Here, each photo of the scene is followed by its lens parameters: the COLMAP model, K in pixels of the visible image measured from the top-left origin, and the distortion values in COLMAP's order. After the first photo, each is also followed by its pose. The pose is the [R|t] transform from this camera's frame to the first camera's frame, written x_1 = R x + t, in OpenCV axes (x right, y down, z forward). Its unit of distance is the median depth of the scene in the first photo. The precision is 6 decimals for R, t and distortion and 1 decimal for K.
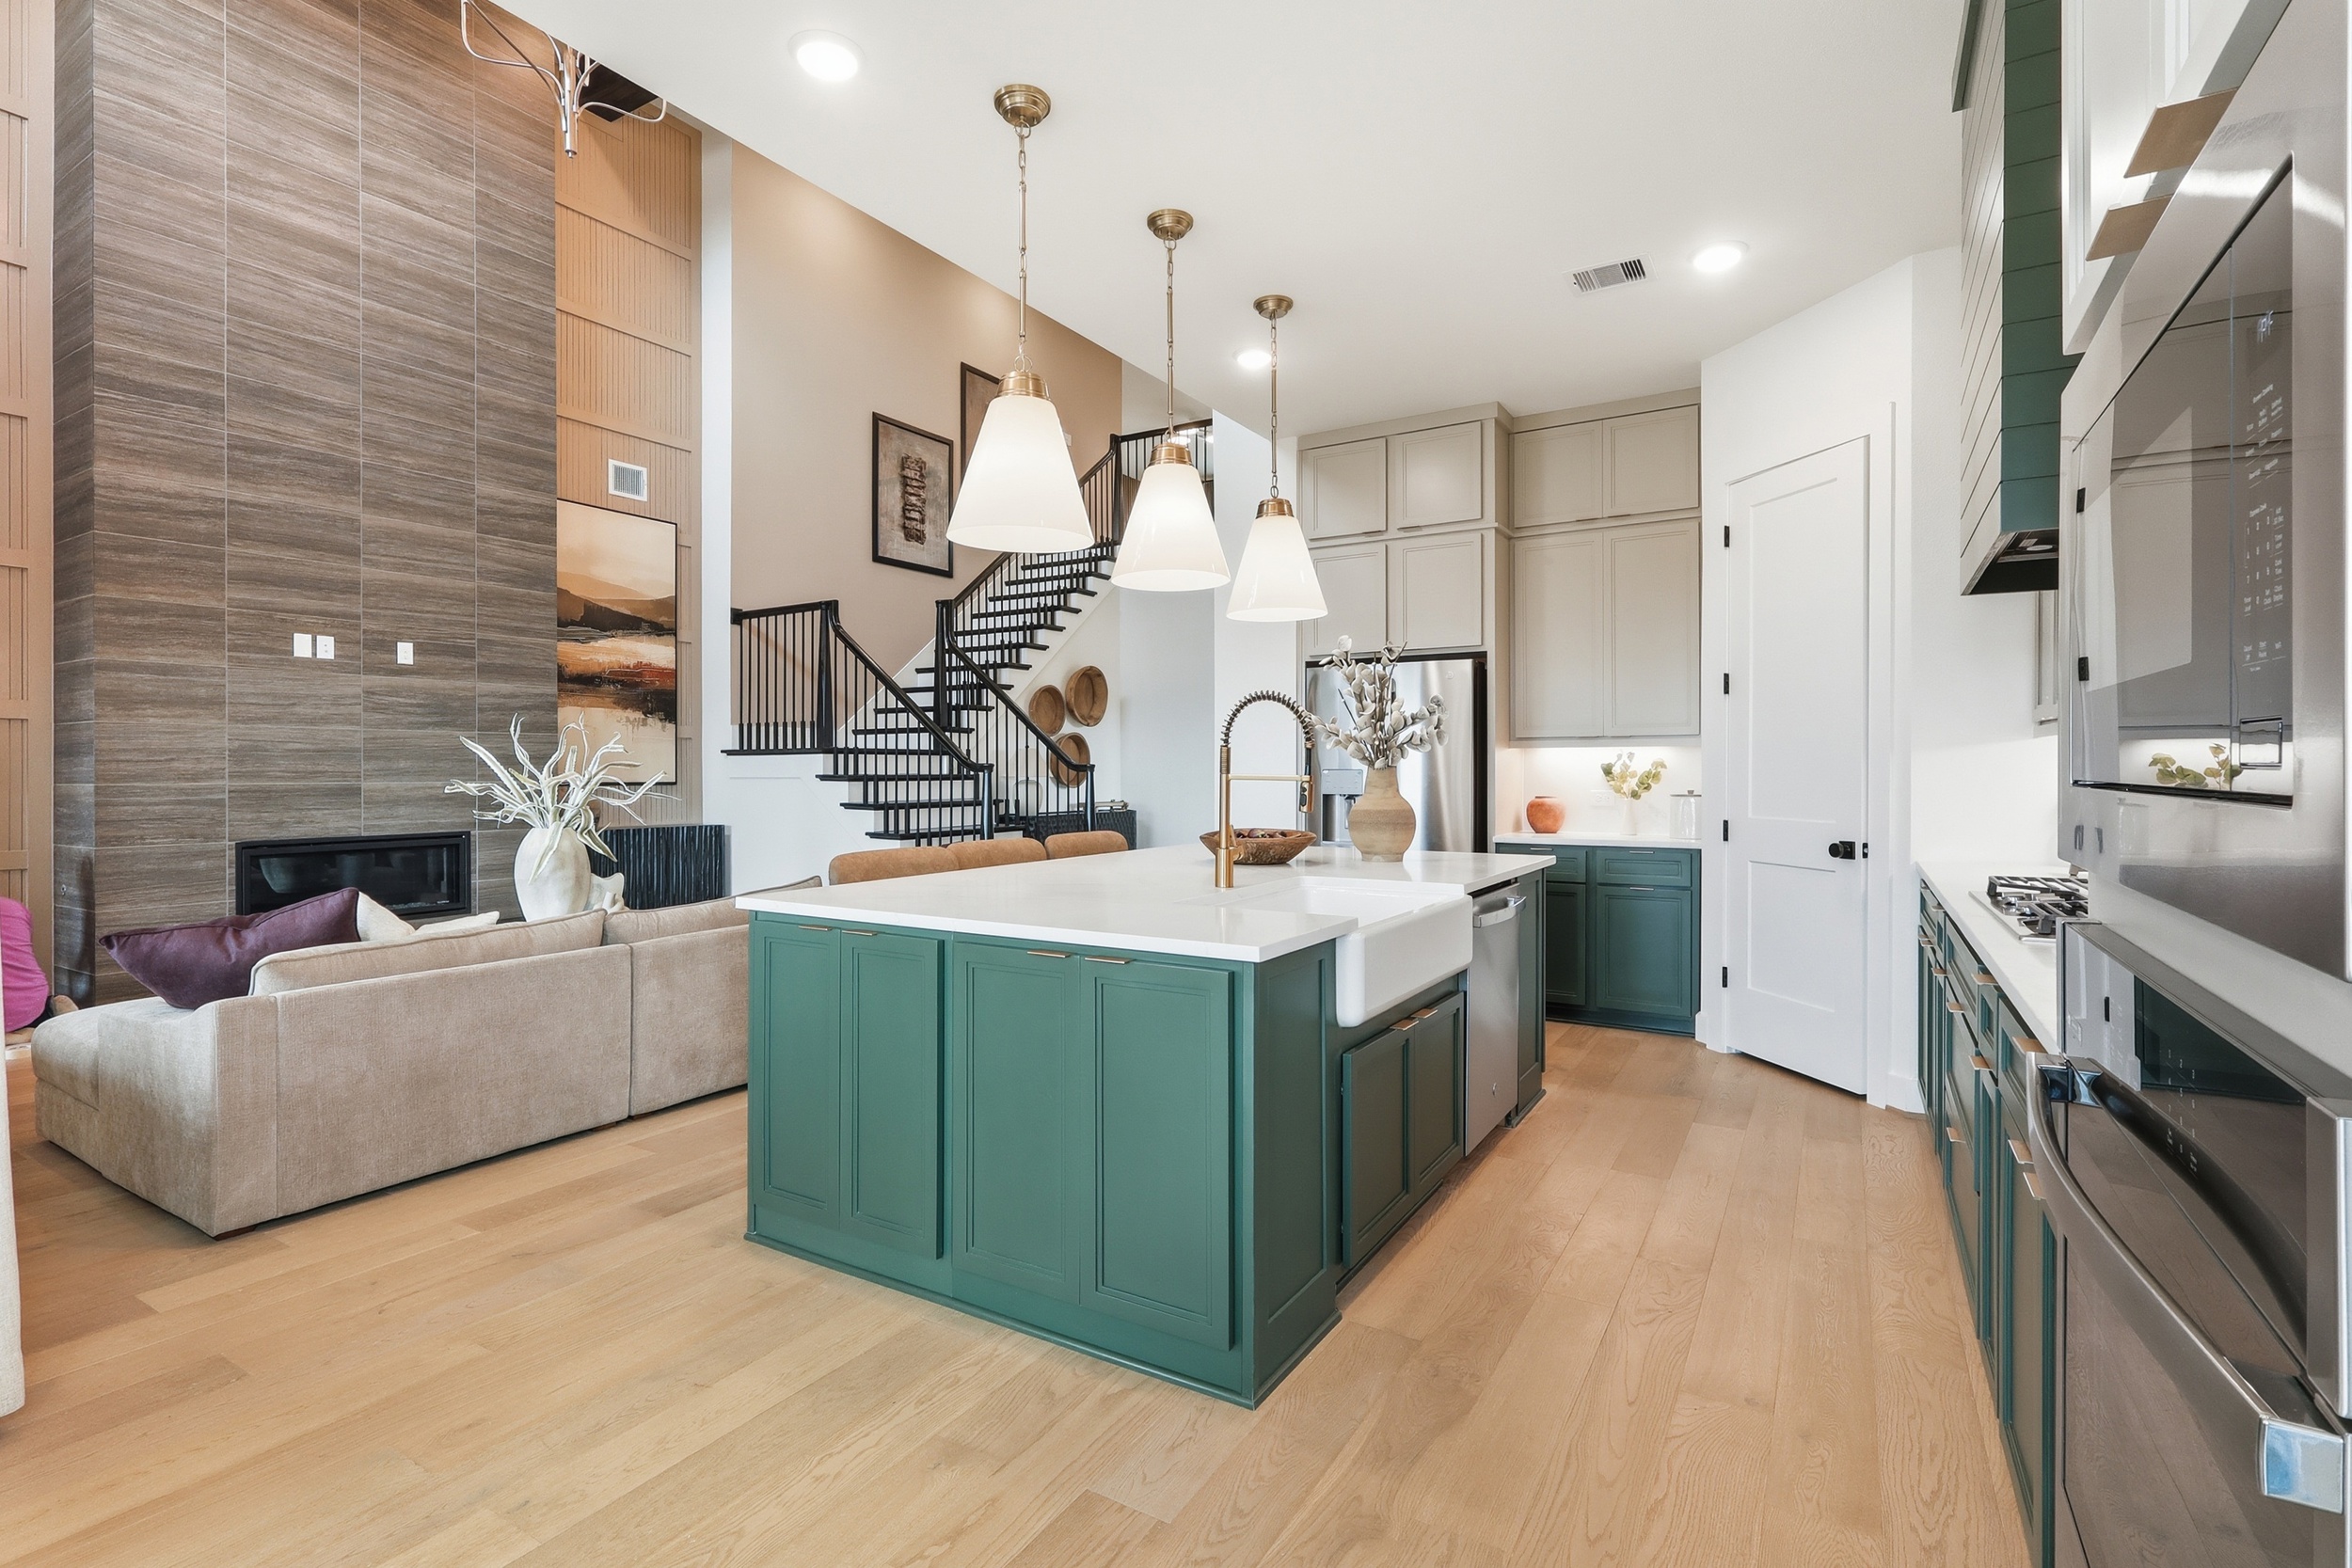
lens RADIAL K [[1109.4, 0, 1188.6], [0, 1109.4, 781.2], [0, 0, 1]] dist [-0.005226, -0.000113]
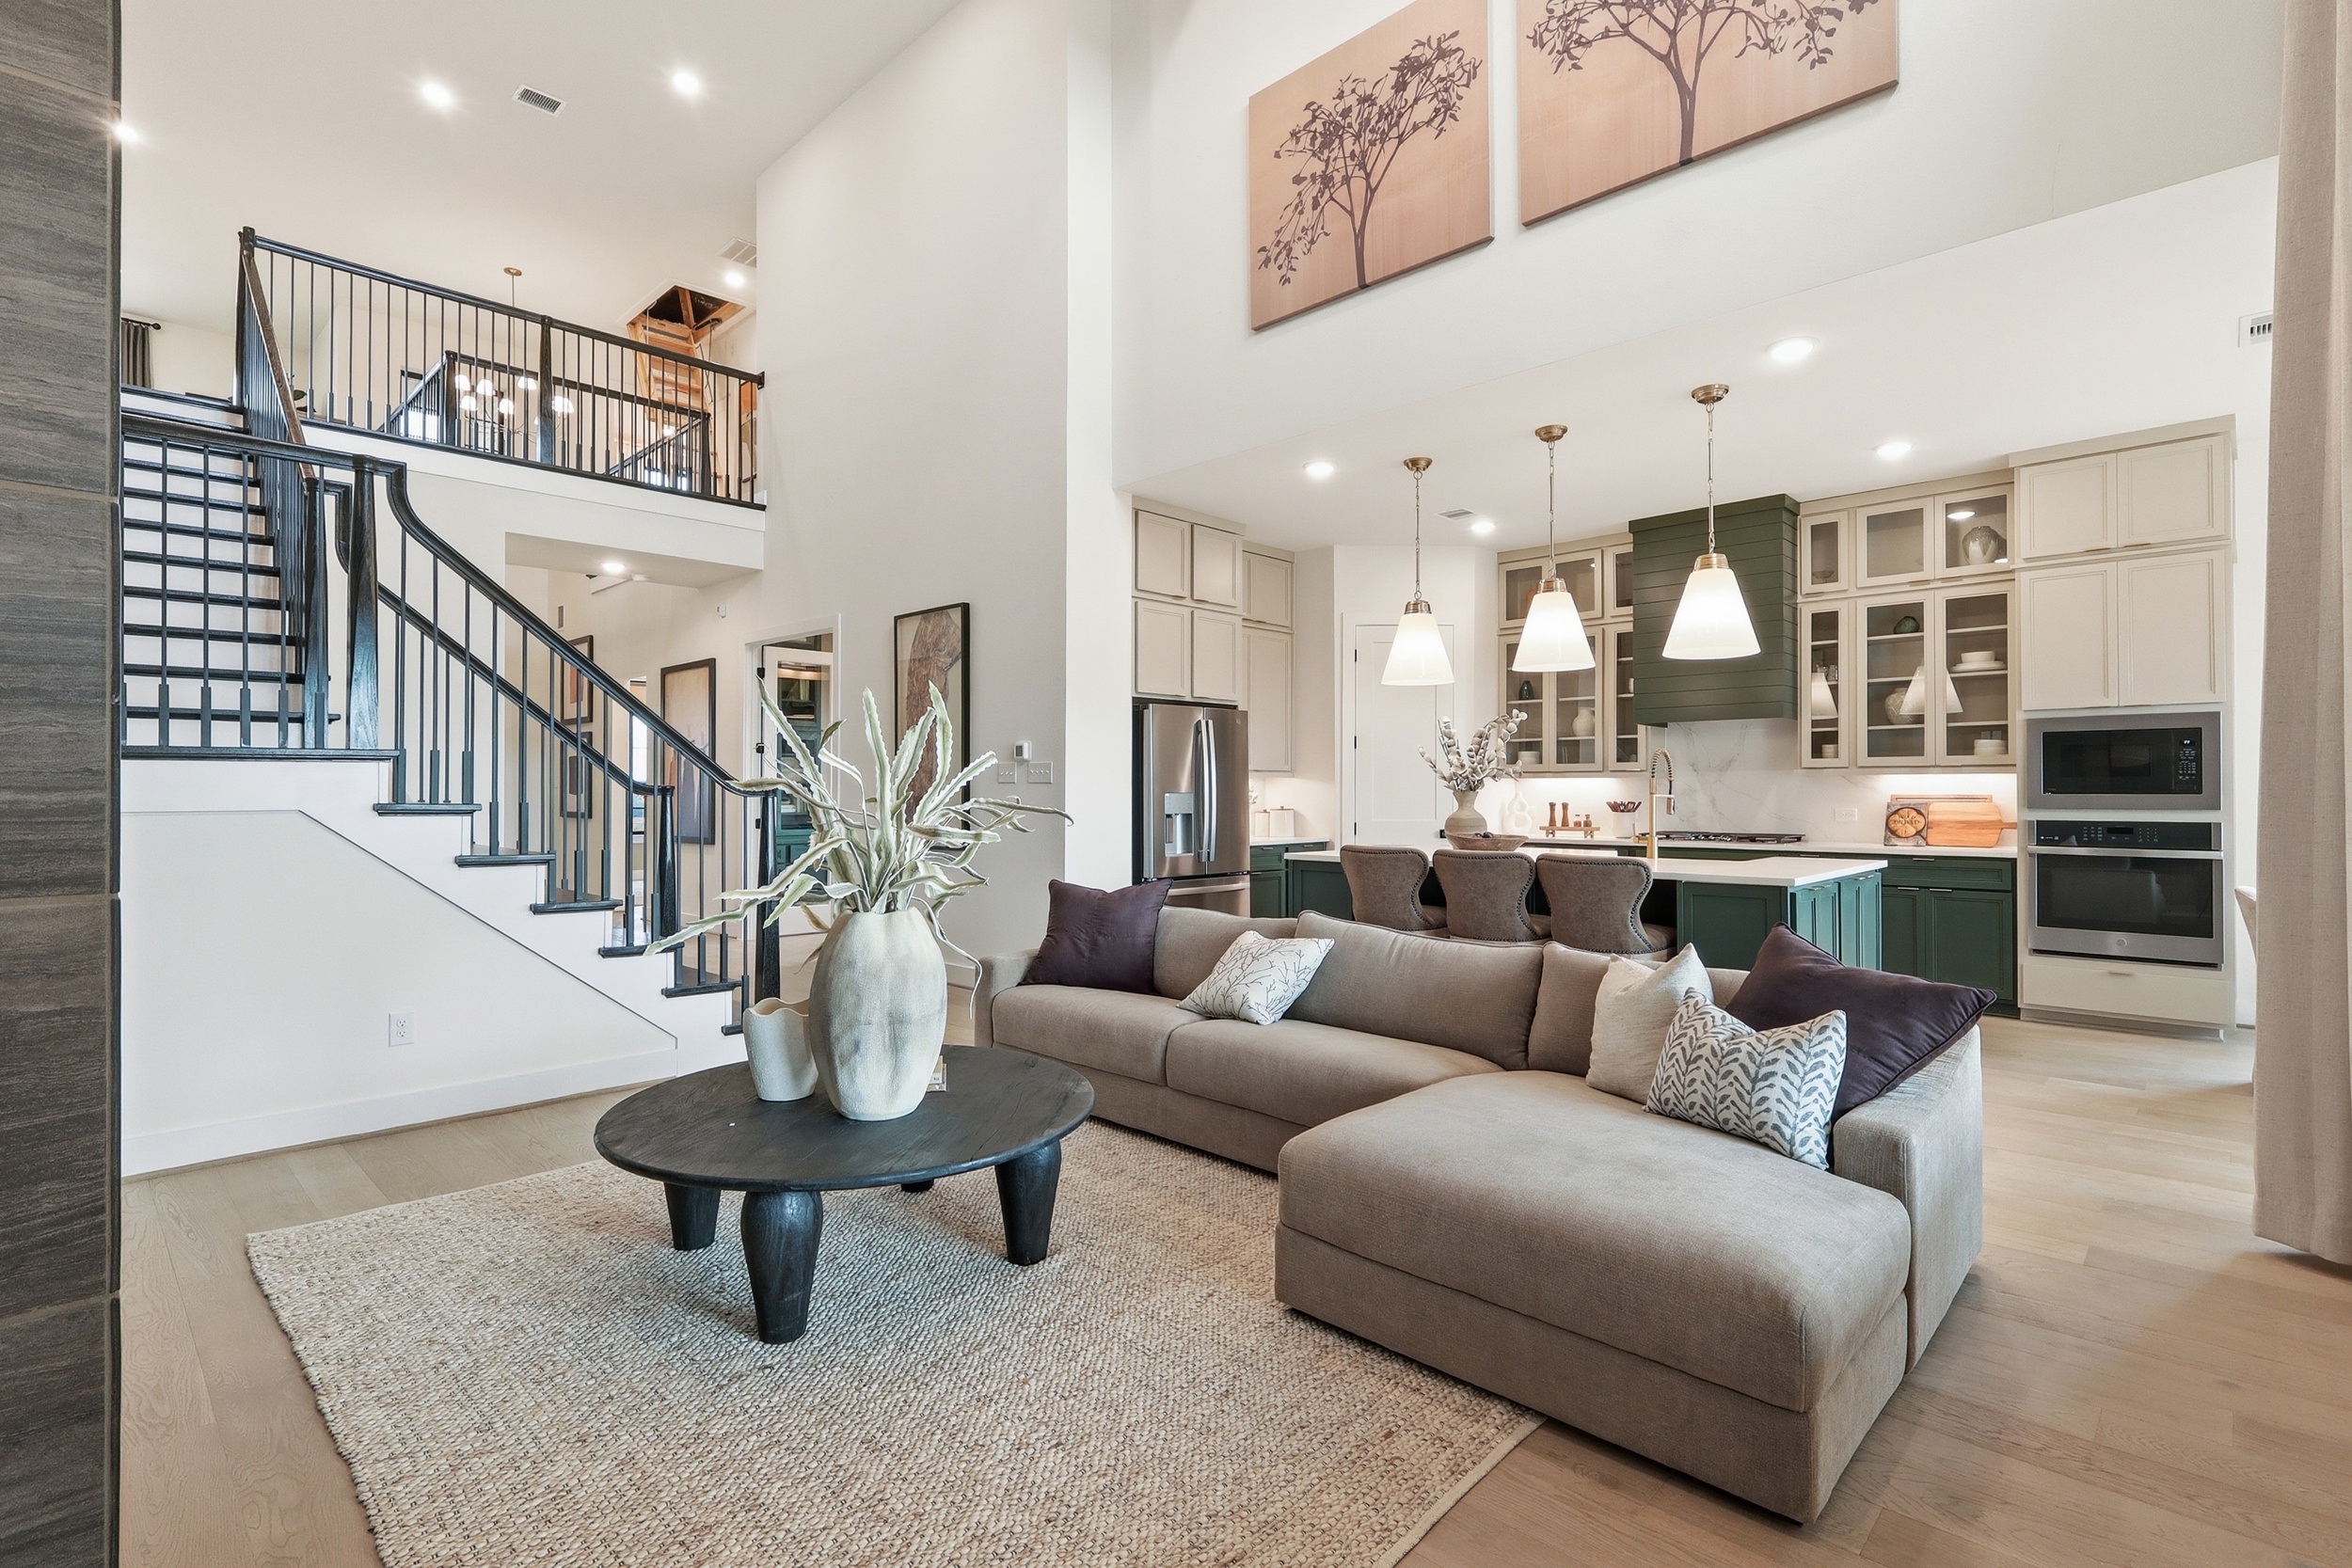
lens RADIAL K [[1079.9, 0, 1192.8], [0, 1079.9, 784.0], [0, 0, 1]] dist [-0.004446, -0.000168]
pose [[0.218795, 0.011587, 0.975702, -1.184180], [0.010760, 0.999840, -0.014286, -0.003032], [-0.975711, 0.013625, 0.218636, 0.878787]]
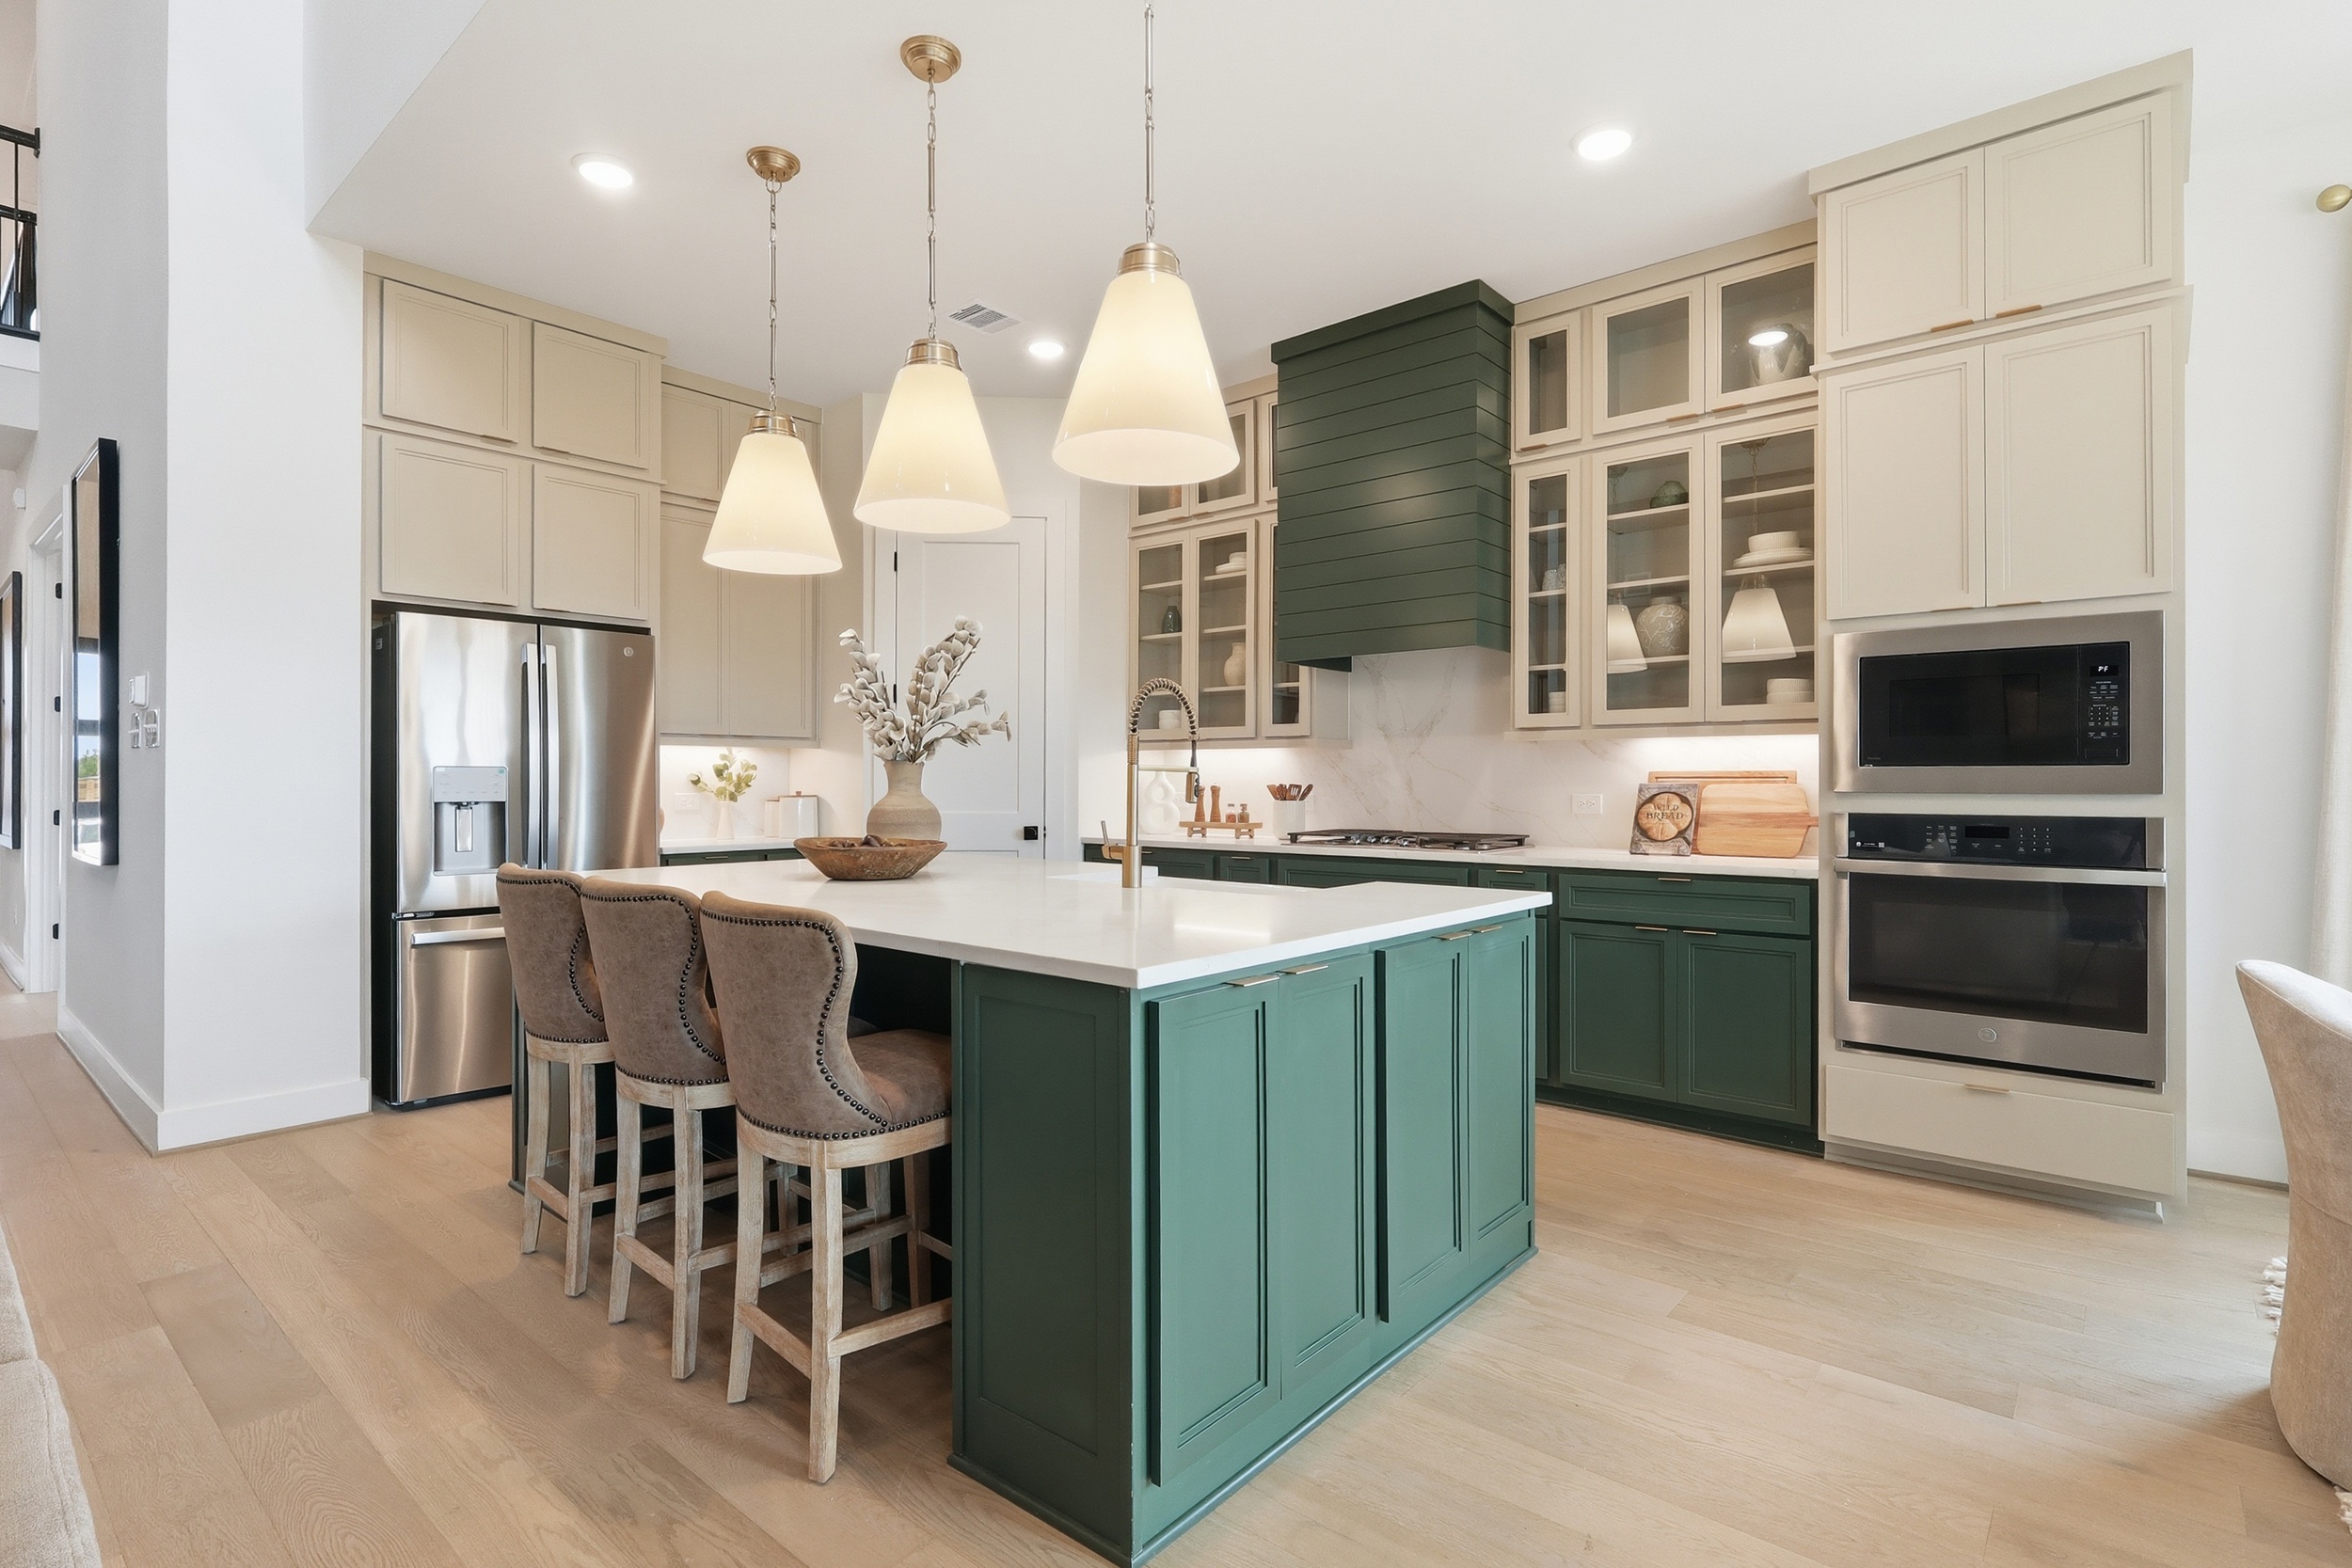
lens RADIAL K [[1109.4, 0, 1188.6], [0, 1109.4, 781.2], [0, 0, 1]] dist [-0.005226, -0.000113]
pose [[0.158013, 0.005516, 0.987422, -0.572380], [0.009763, 0.999927, -0.007148, 0.010965], [-0.987389, 0.010769, 0.157948, 0.530148]]
